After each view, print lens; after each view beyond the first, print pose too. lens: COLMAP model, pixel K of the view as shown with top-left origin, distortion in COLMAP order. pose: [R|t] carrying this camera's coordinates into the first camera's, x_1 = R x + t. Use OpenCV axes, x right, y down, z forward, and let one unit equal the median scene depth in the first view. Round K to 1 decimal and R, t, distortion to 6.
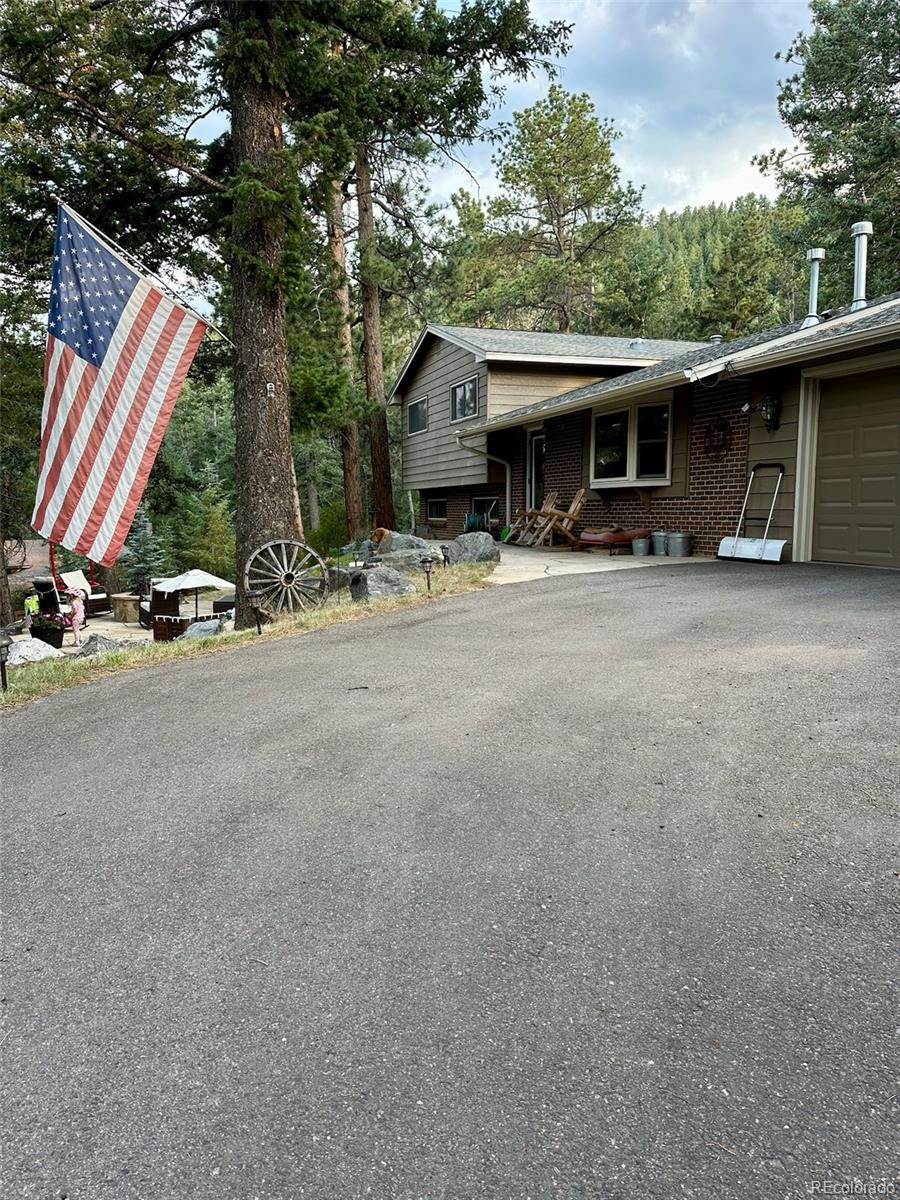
lens RADIAL K [[837.1, 0, 452.7], [0, 837.1, 602.6], [0, 0, 1]] dist [0.067008, -0.075660]
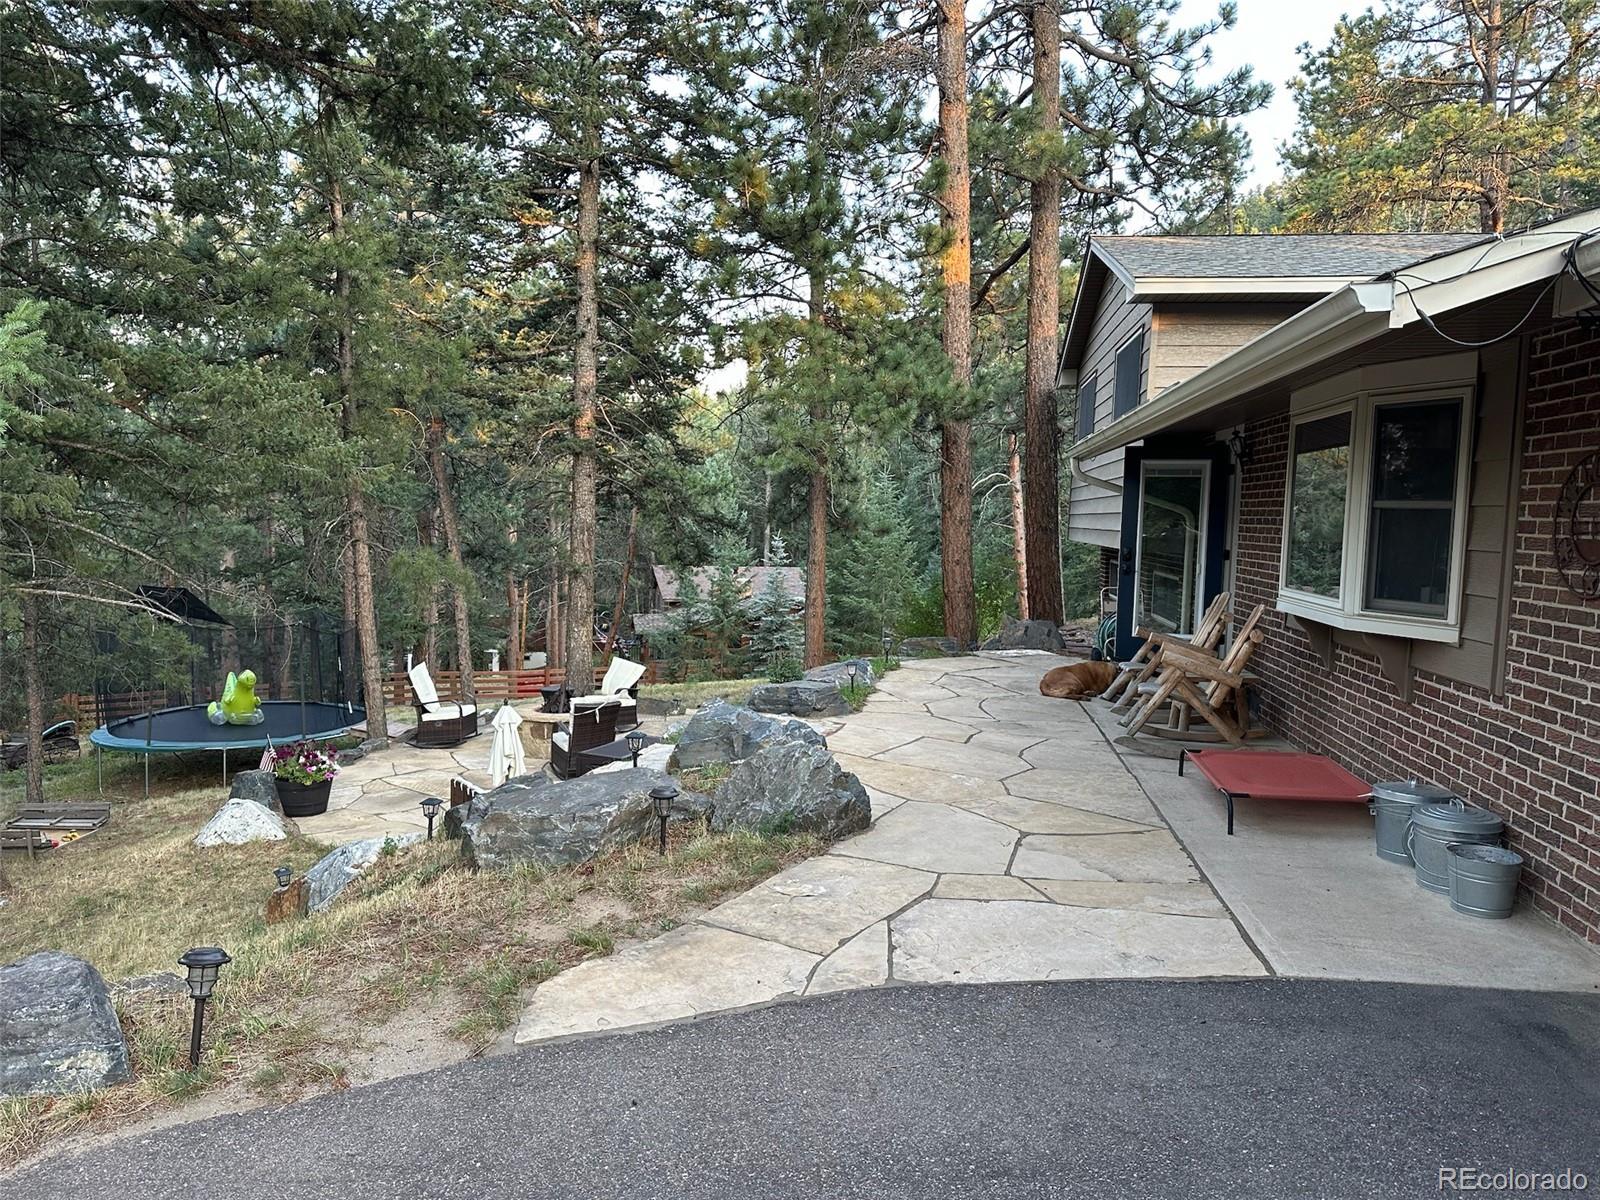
lens RADIAL K [[1116.1, 0, 798.5], [0, 1116.1, 597.5], [0, 0, 1]] dist [0.067008, -0.075660]
pose [[0.892882, 0.059444, -0.446349, 0.200416], [-0.076562, 0.996856, -0.020396, -0.114591], [0.443734, 0.052384, 0.894626, 0.444008]]
